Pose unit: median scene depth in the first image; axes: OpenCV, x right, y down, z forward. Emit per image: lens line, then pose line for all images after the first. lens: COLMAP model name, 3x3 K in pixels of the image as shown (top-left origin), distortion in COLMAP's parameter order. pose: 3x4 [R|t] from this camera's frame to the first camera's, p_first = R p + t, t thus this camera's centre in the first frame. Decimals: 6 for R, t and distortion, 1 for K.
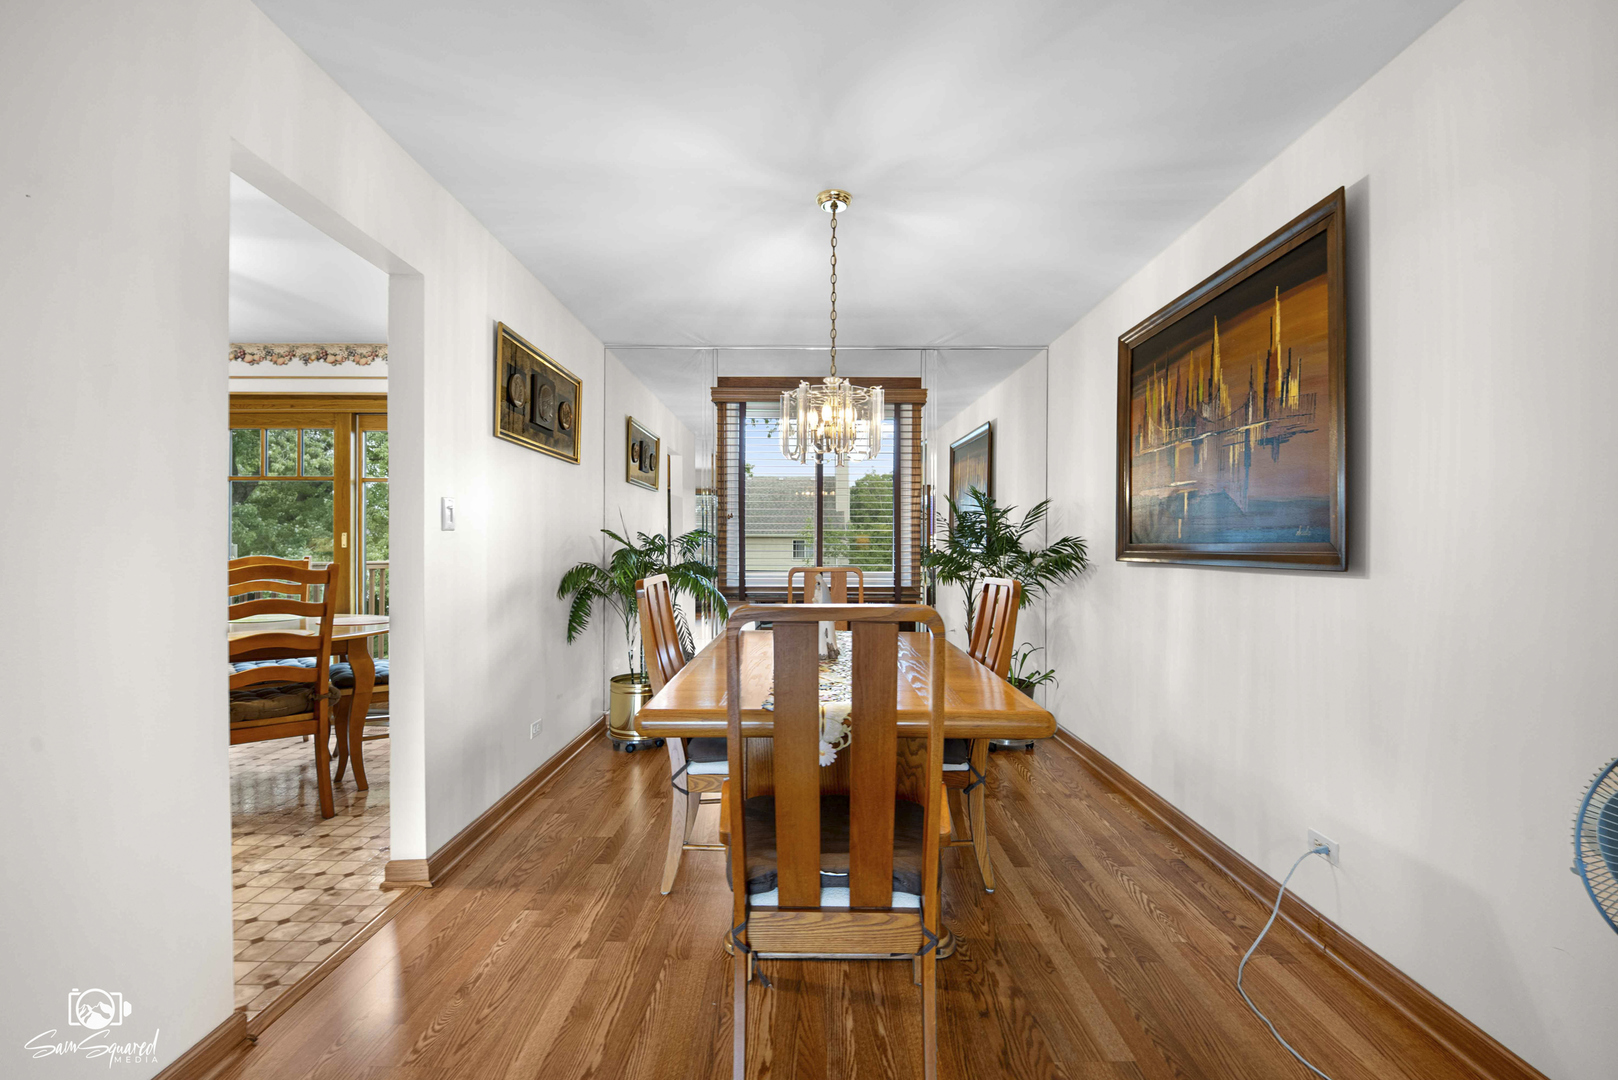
lens RADIAL K [[723.1, 0, 806.4], [0, 723.1, 544.5], [0, 0, 1]] dist [-0.002696, -0.000167]
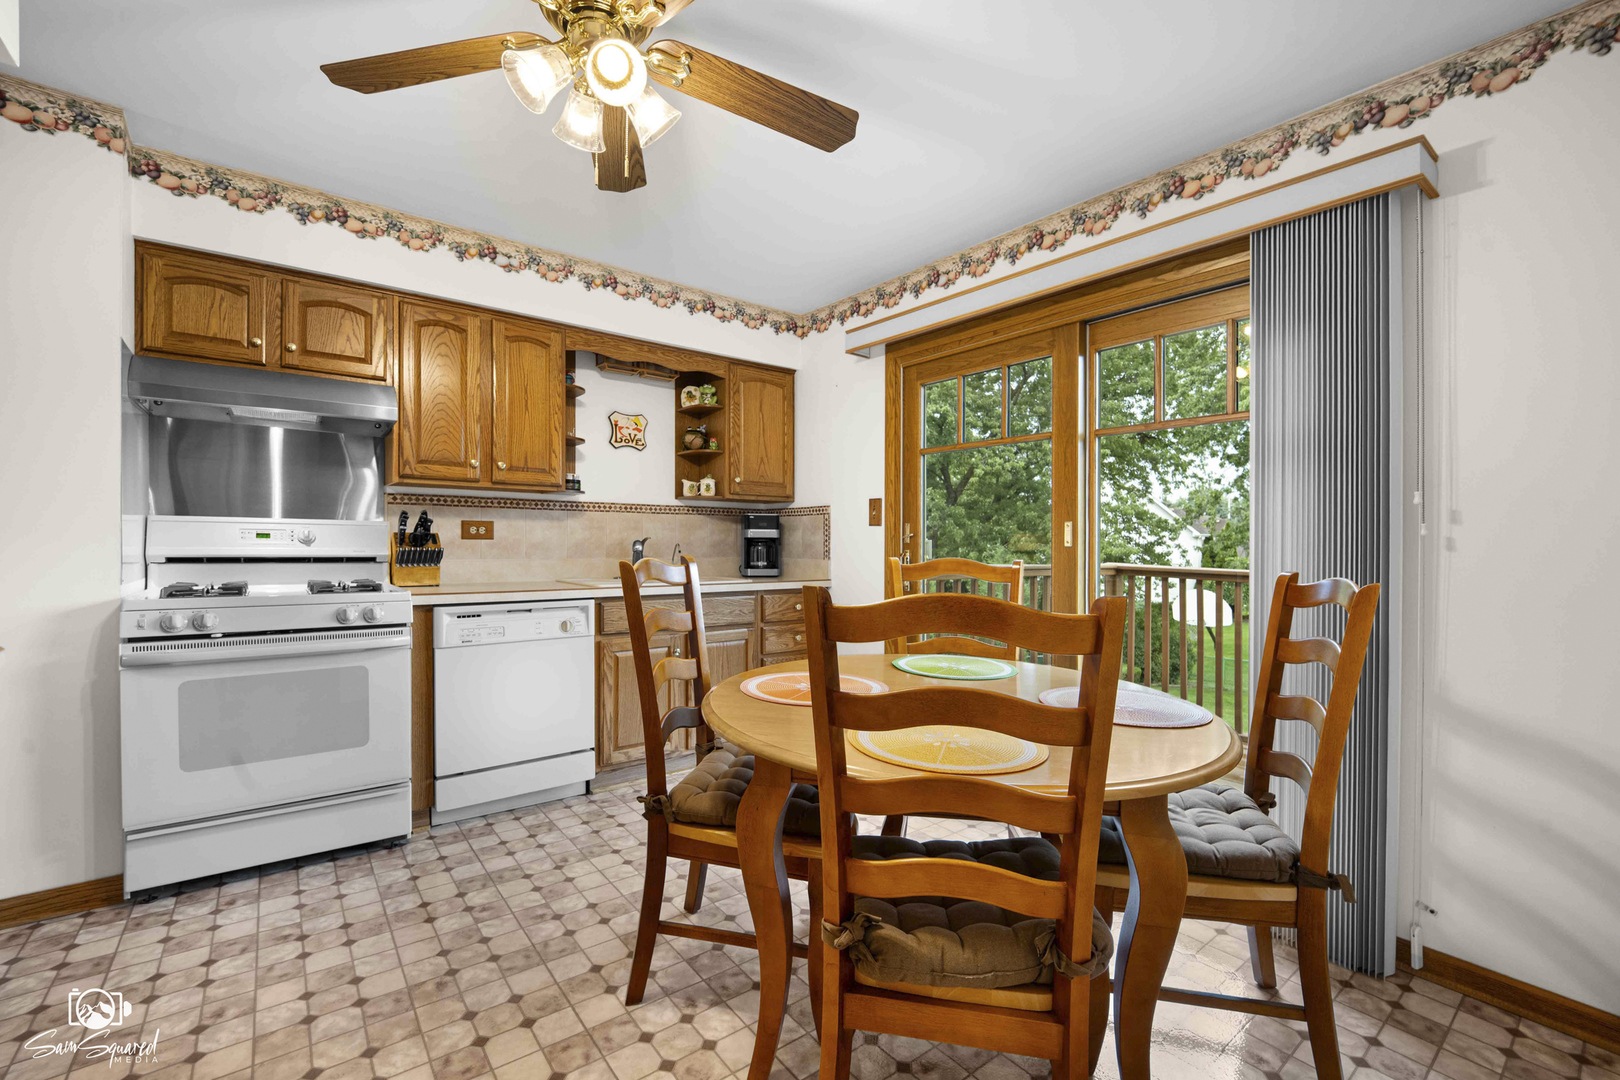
lens RADIAL K [[719.0, 0, 808.0], [0, 719.0, 543.4], [0, 0, 1]] dist [-0.000784, -0.000036]
pose [[0.647738, 0.001143, -0.761862, -0.319107], [0.001012, 0.999997, 0.002361, -0.000593], [0.761863, -0.002300, 0.647735, 0.439537]]
